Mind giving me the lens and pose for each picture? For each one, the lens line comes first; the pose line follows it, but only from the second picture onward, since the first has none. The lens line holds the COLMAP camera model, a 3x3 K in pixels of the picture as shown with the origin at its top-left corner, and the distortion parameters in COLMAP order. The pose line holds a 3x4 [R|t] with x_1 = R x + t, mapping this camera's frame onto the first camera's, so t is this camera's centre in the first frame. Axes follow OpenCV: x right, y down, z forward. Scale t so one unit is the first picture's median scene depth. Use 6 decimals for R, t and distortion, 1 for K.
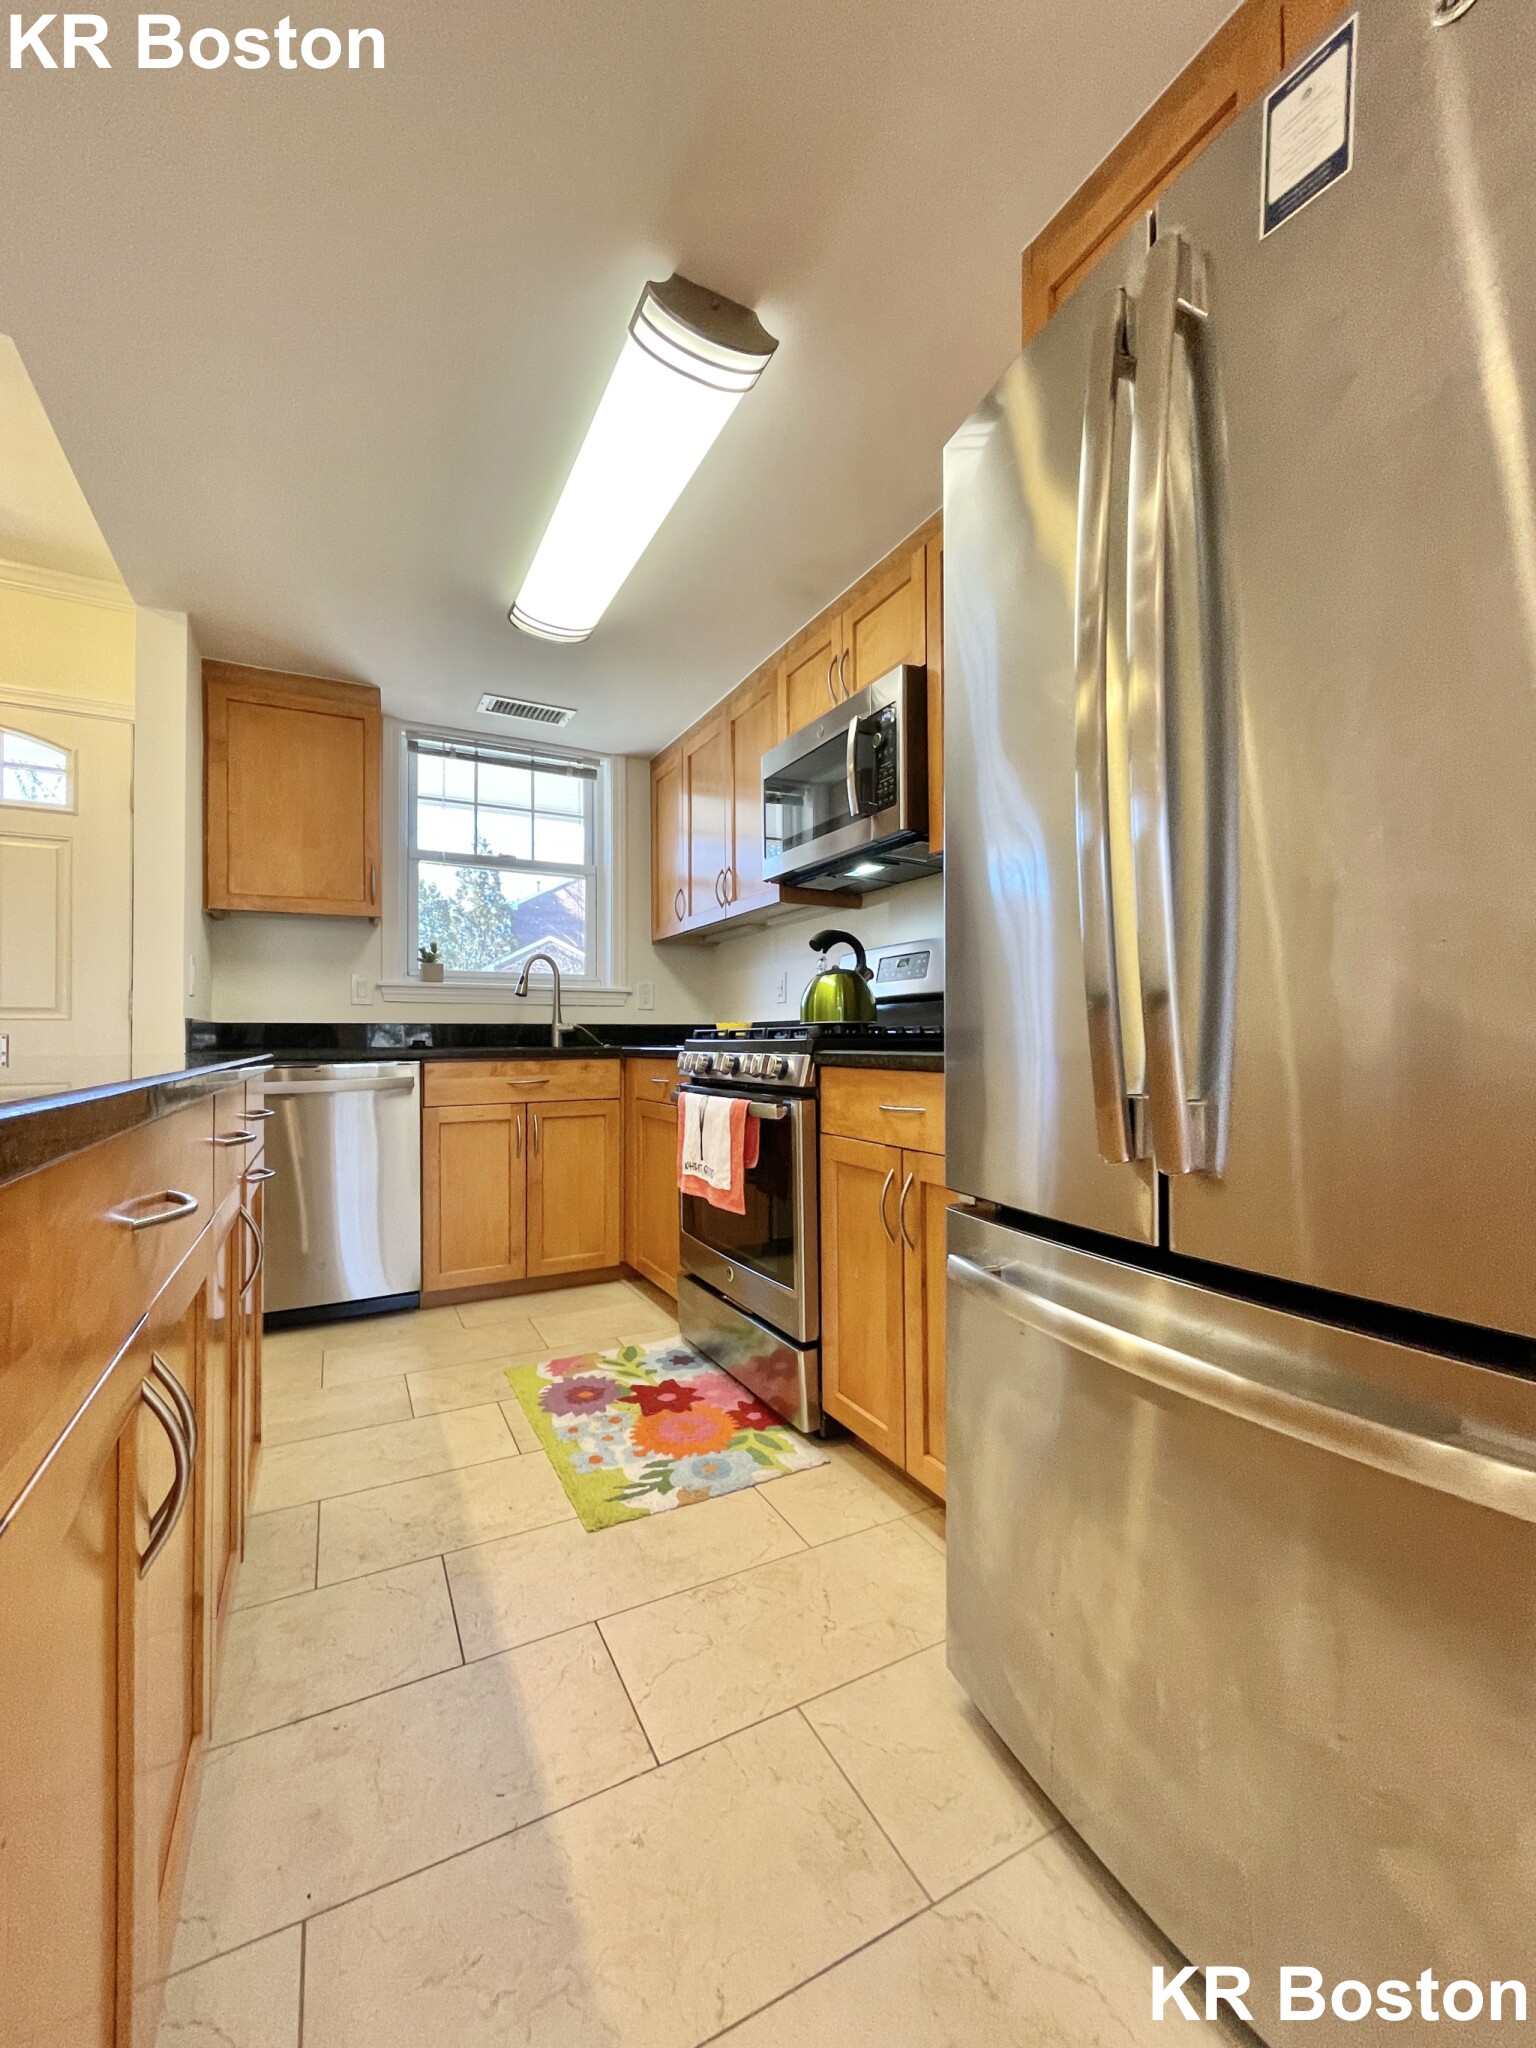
lens RADIAL K [[832.5, 0, 768.1], [0, 832.5, 1038.4], [0, 0, 1]] dist [0.001109, -0.001631]
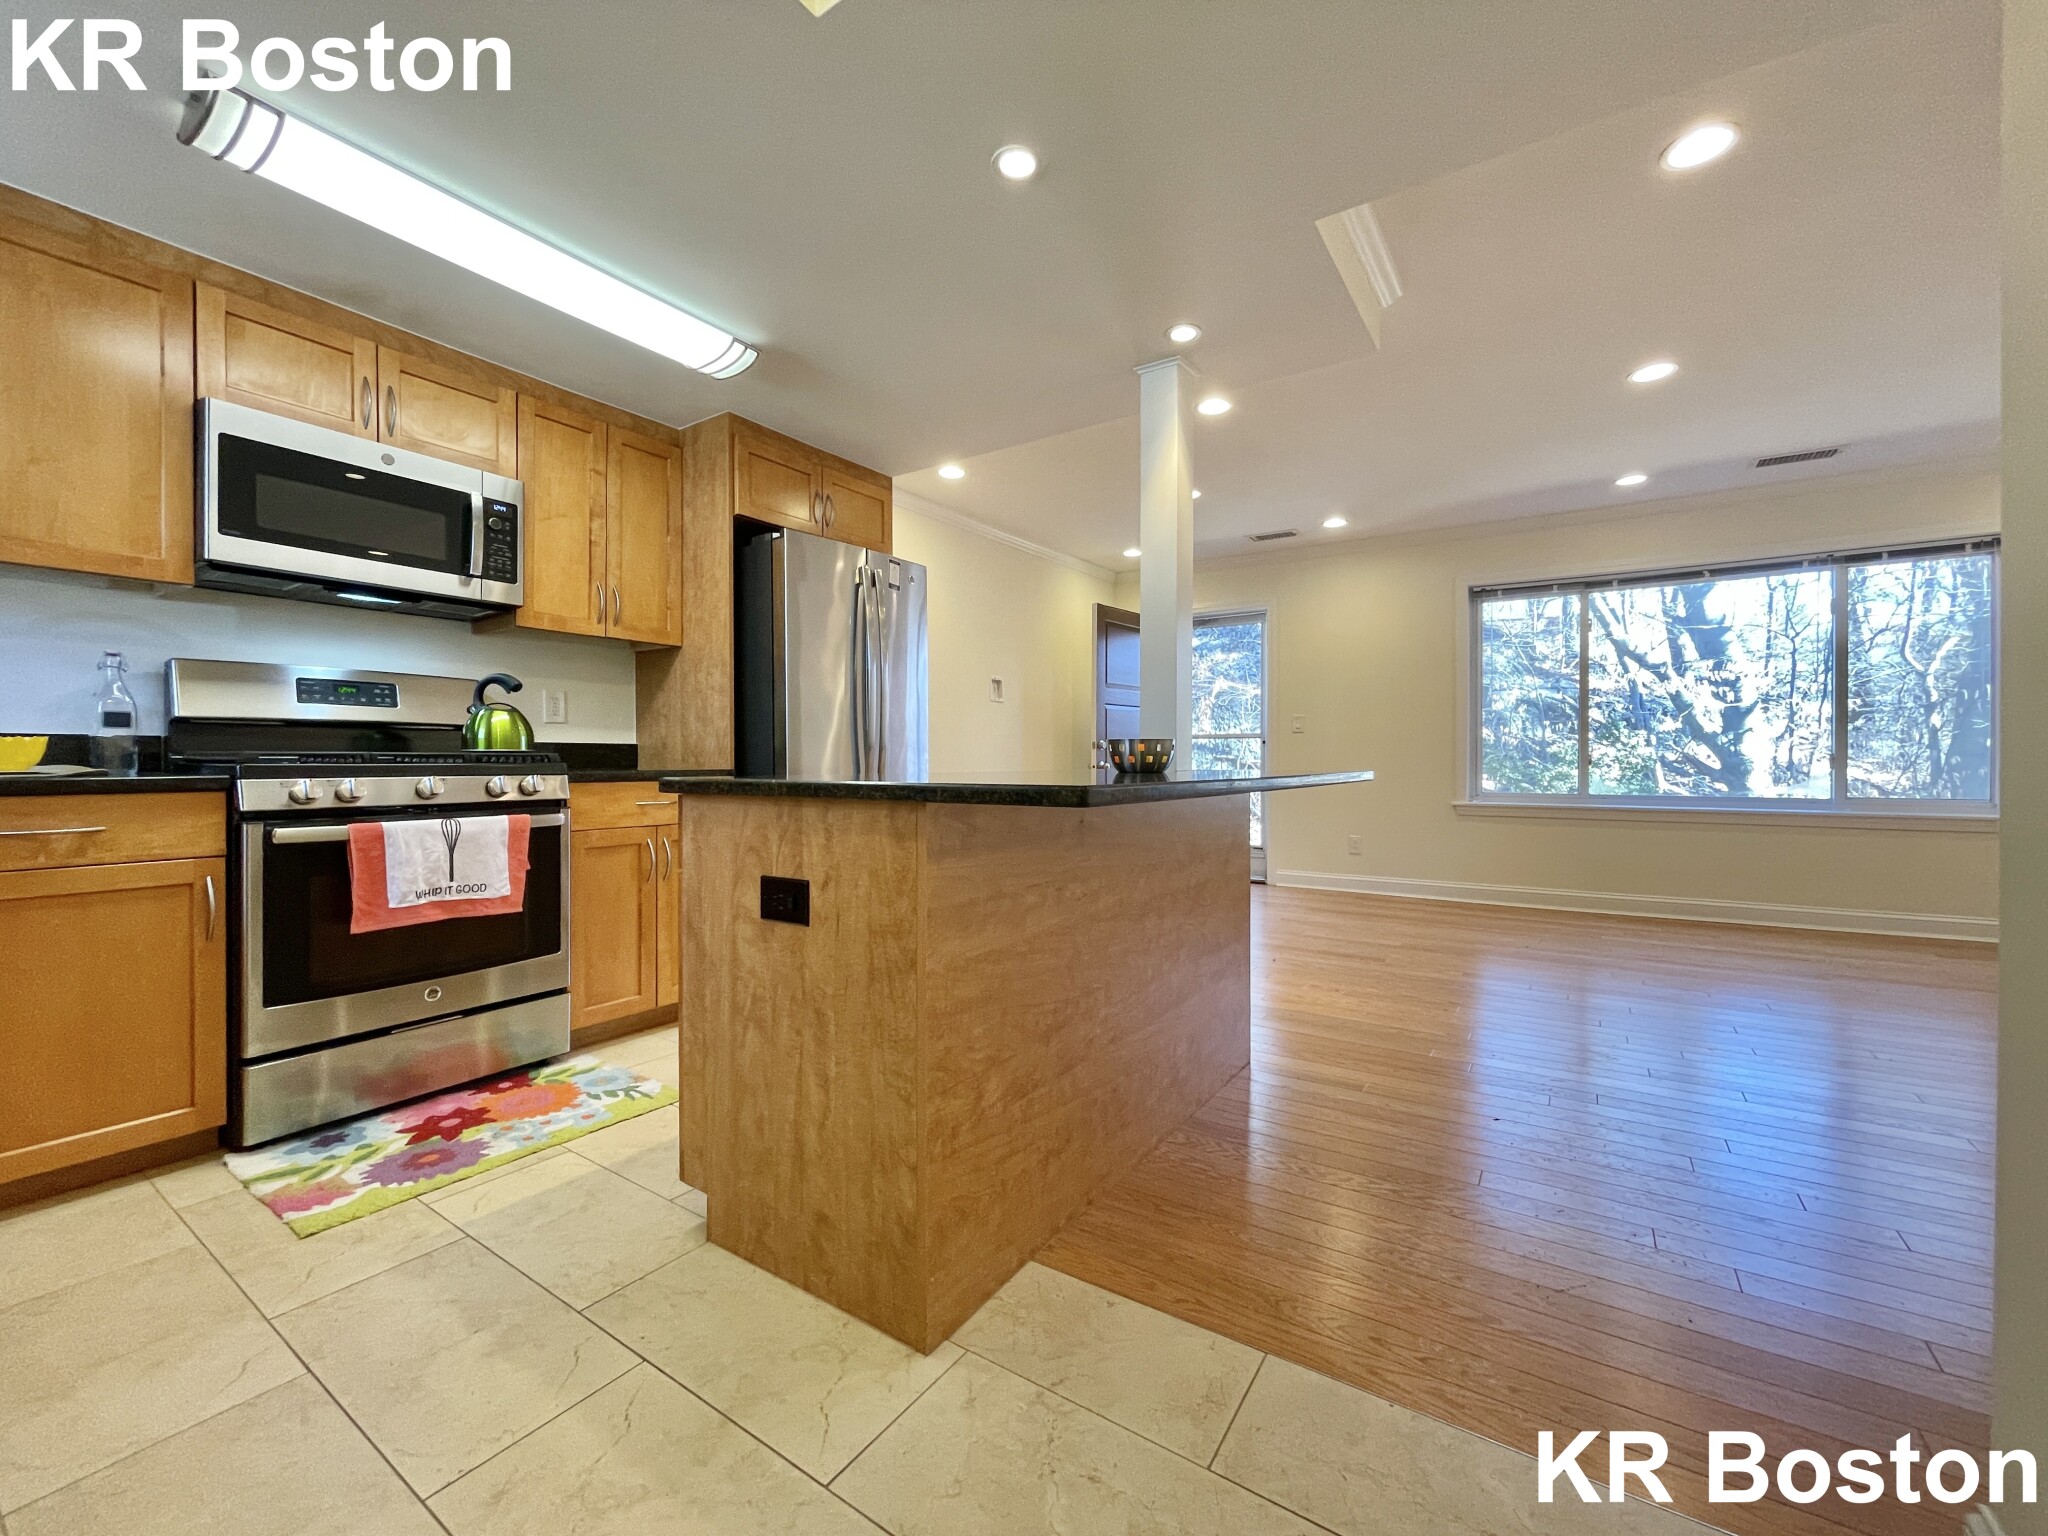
lens RADIAL K [[832.5, 0, 1022.9], [0, 832.5, 752.8], [0, 0, 1]] dist [0.001109, -0.001631]
pose [[-0.459697, 0.002244, 0.888073, -1.338502], [-0.002878, 0.999988, -0.004017, -0.011017], [-0.888071, -0.004402, -0.459685, 0.858121]]
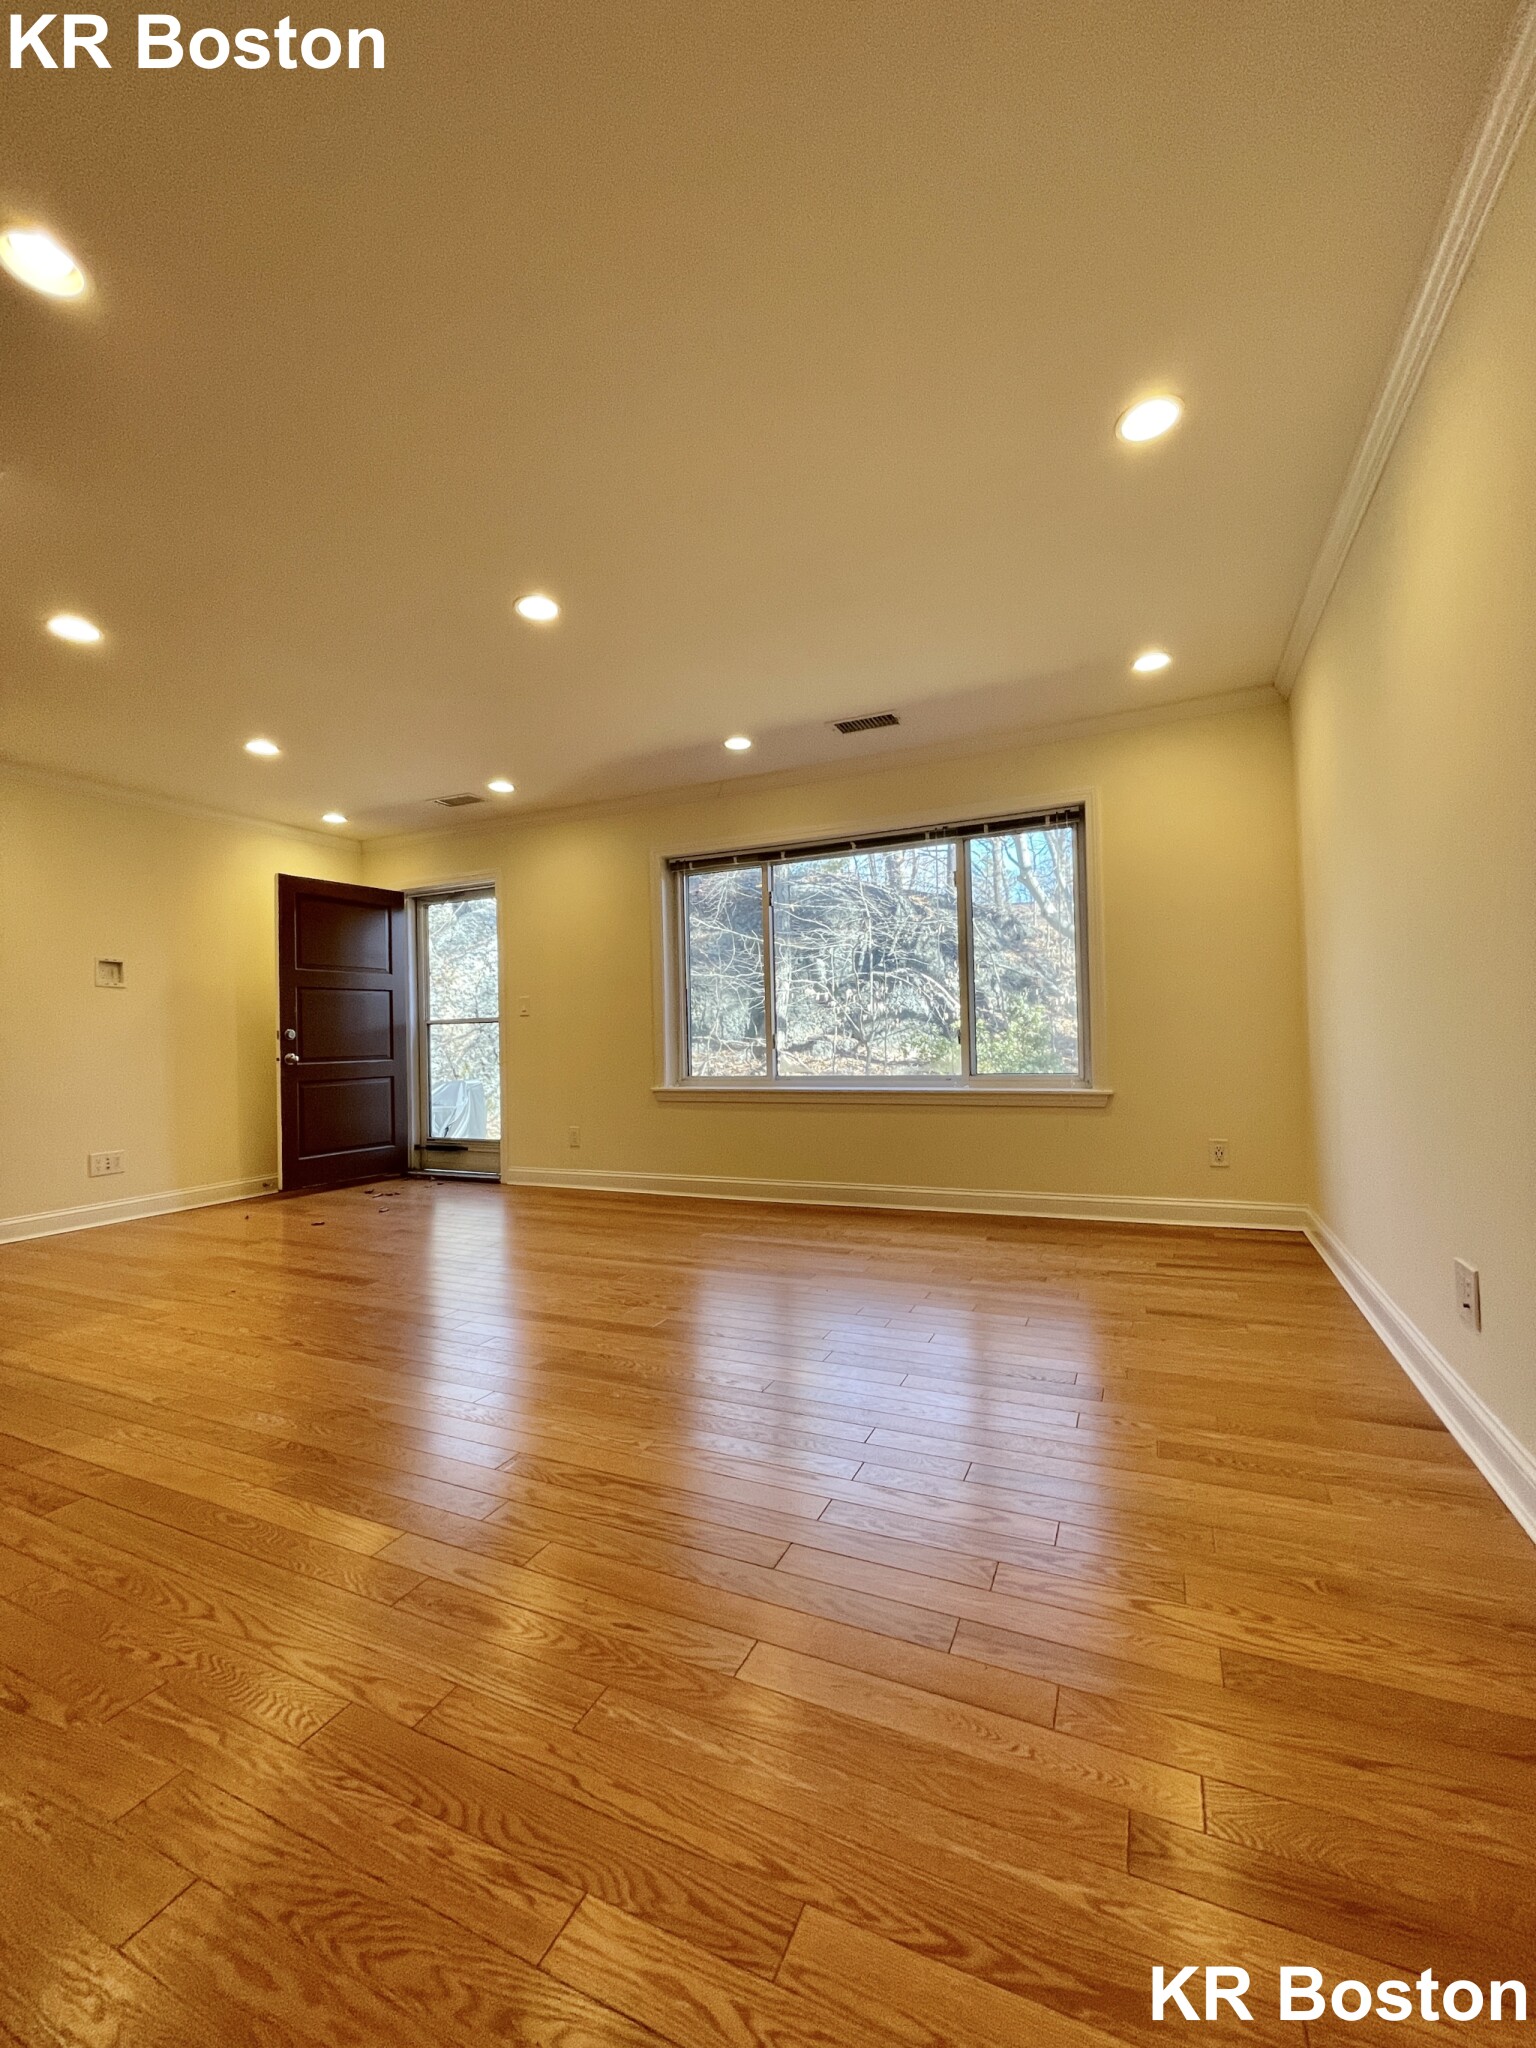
lens RADIAL K [[832.5, 0, 761.4], [0, 832.5, 1017.8], [0, 0, 1]] dist [0.001109, -0.001631]
pose [[-0.595108, 0.031146, 0.803042, -1.814169], [0.020190, 0.999513, -0.023803, -0.011955], [-0.803392, 0.002048, -0.595447, -0.402972]]
